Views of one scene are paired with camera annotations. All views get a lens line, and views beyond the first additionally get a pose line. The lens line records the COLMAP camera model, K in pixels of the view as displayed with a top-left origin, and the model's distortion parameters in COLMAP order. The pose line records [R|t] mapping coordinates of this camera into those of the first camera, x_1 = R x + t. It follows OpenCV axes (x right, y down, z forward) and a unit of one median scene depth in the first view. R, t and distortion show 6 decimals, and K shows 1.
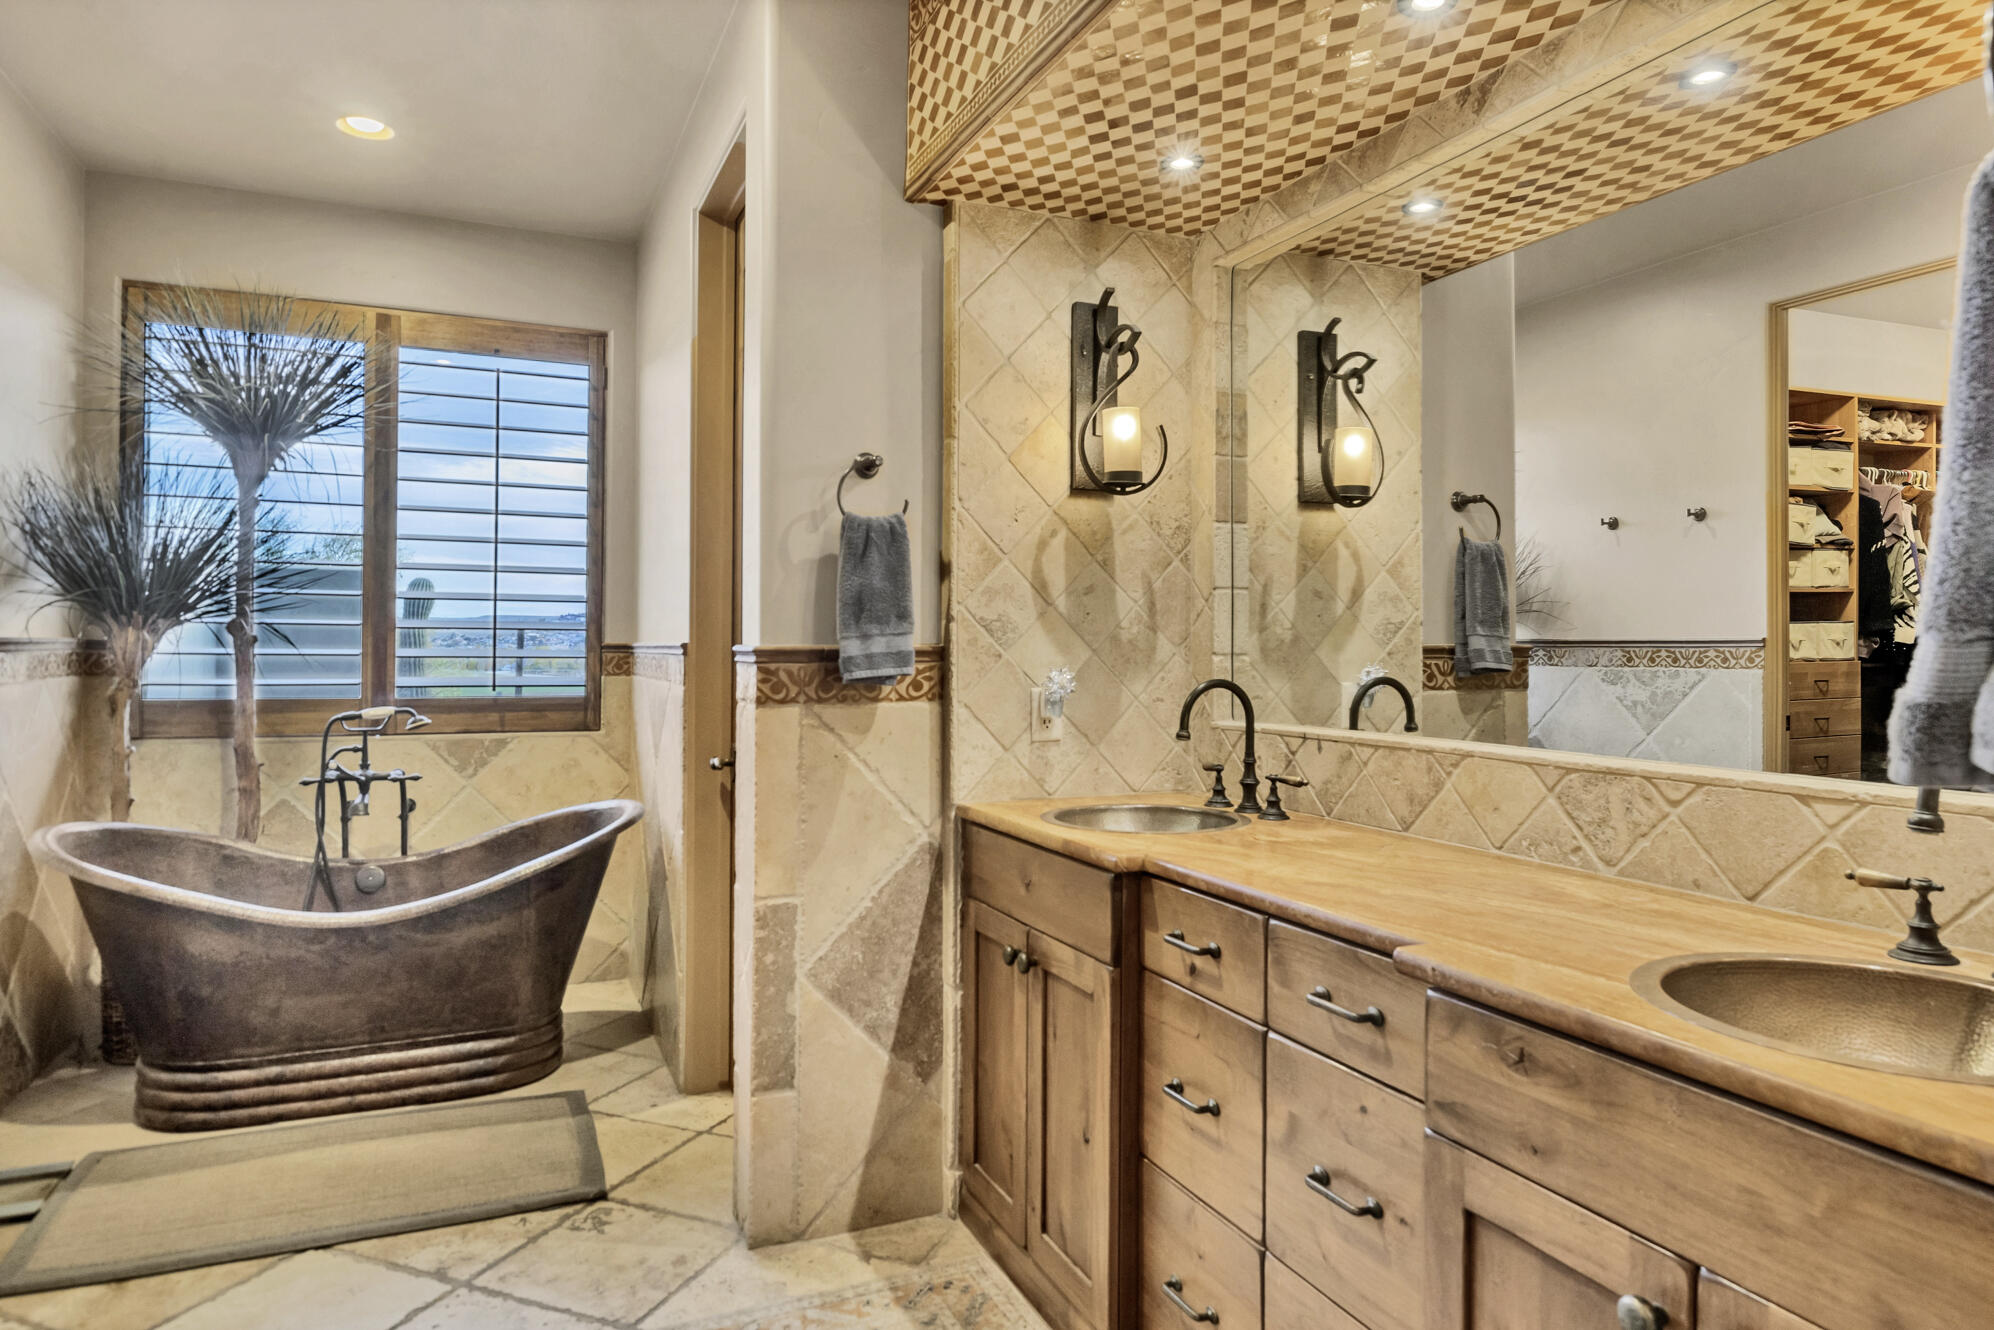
lens RADIAL K [[1199.1, 0, 1005.4], [0, 1199.1, 644.4], [0, 0, 1]] dist [-0.004302, 0.000964]
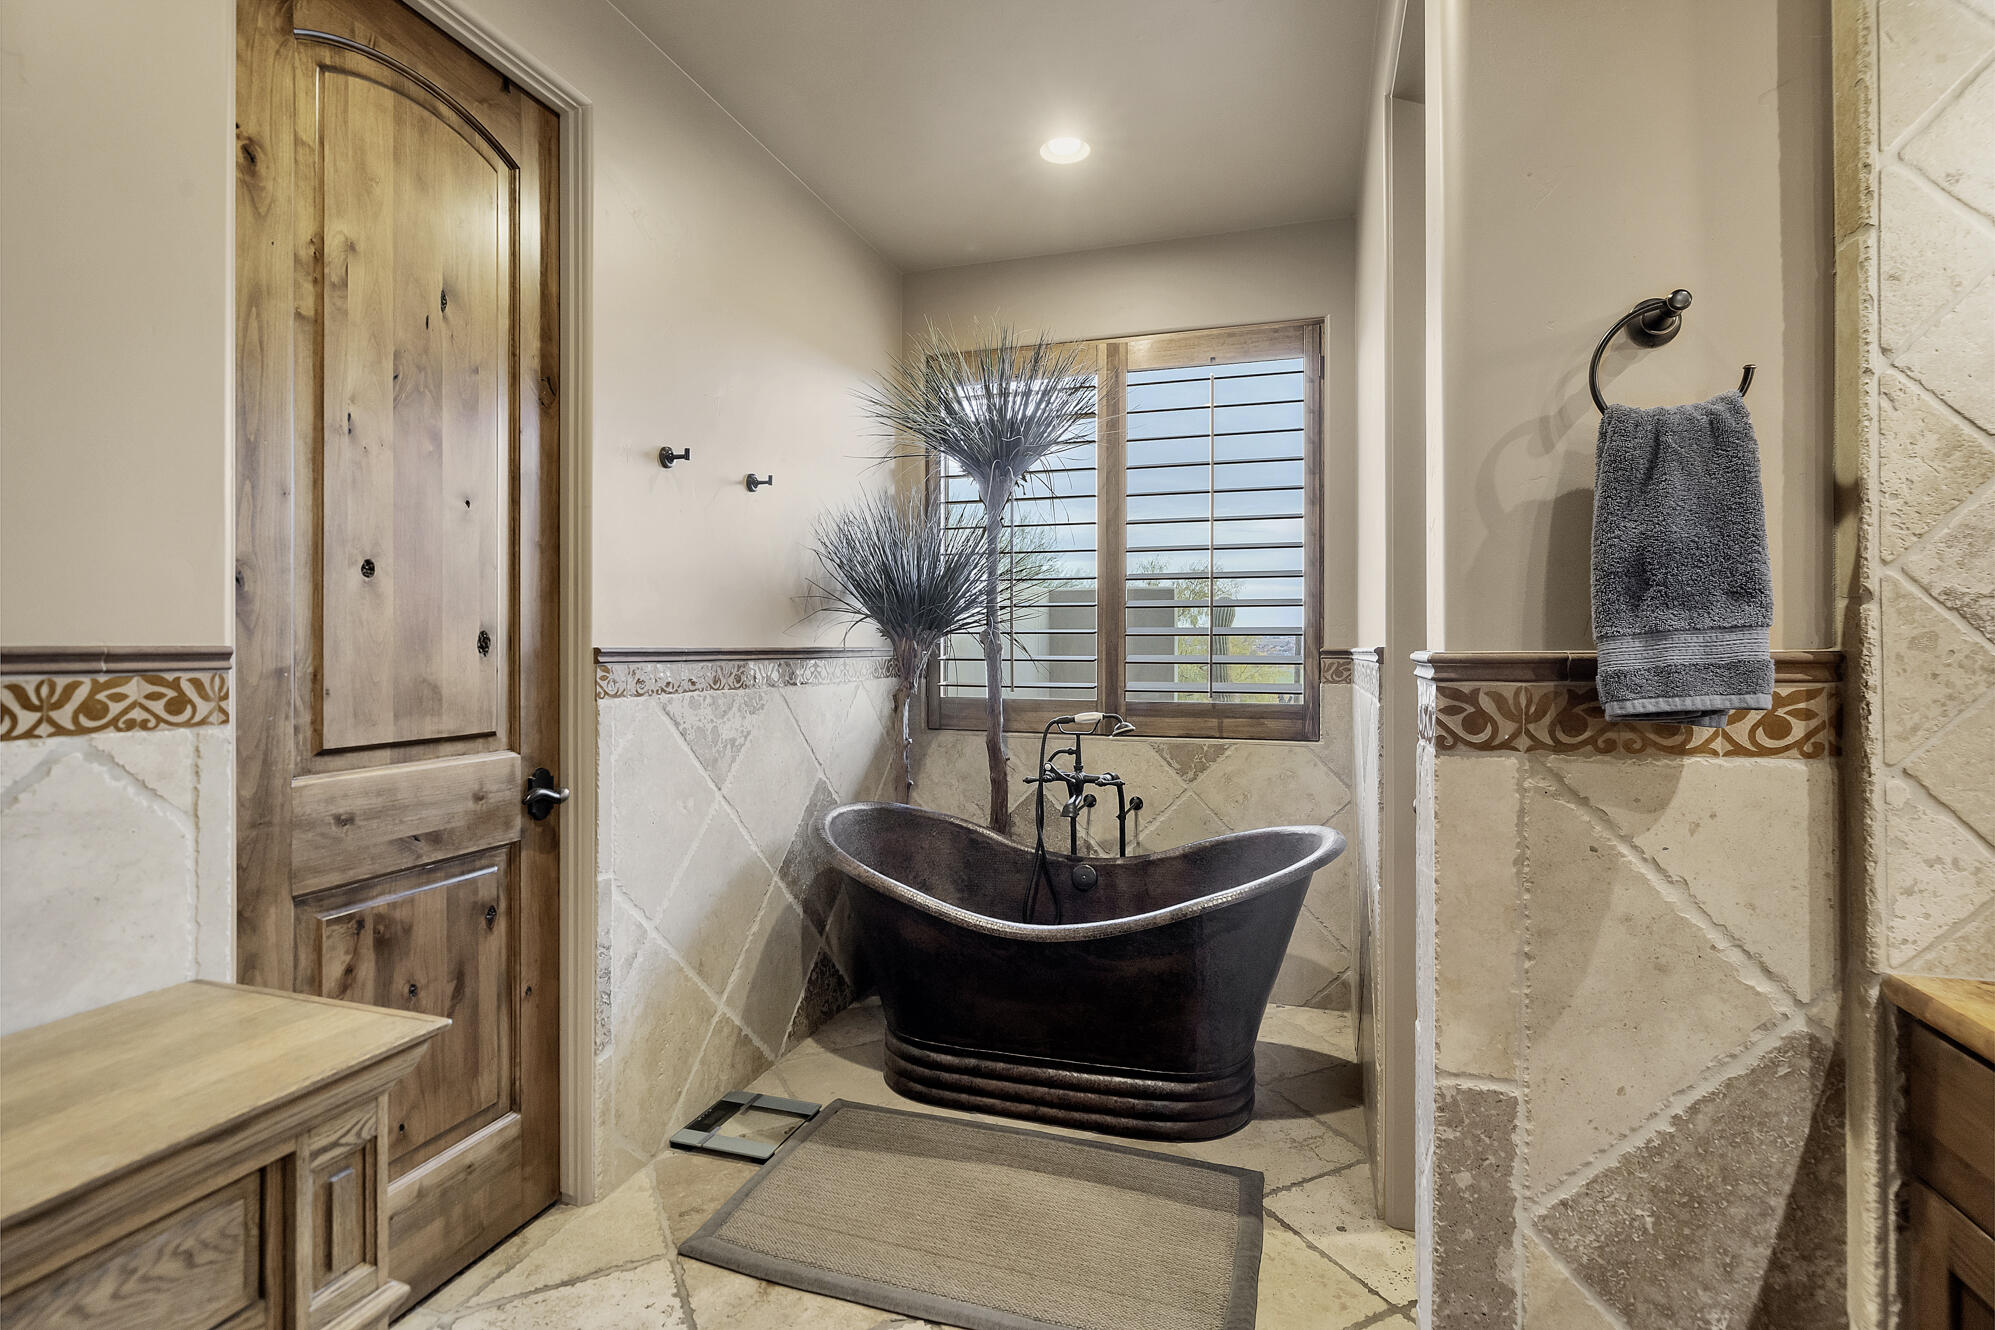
lens RADIAL K [[948.8, 0, 995.5], [0, 948.8, 644.6], [0, 0, 1]] dist [-0.002051, -0.000093]
pose [[0.745115, -0.008950, -0.666875, -0.051653], [0.005798, 0.999959, -0.006942, -0.000561], [0.666910, 0.001306, 0.745137, 0.468897]]
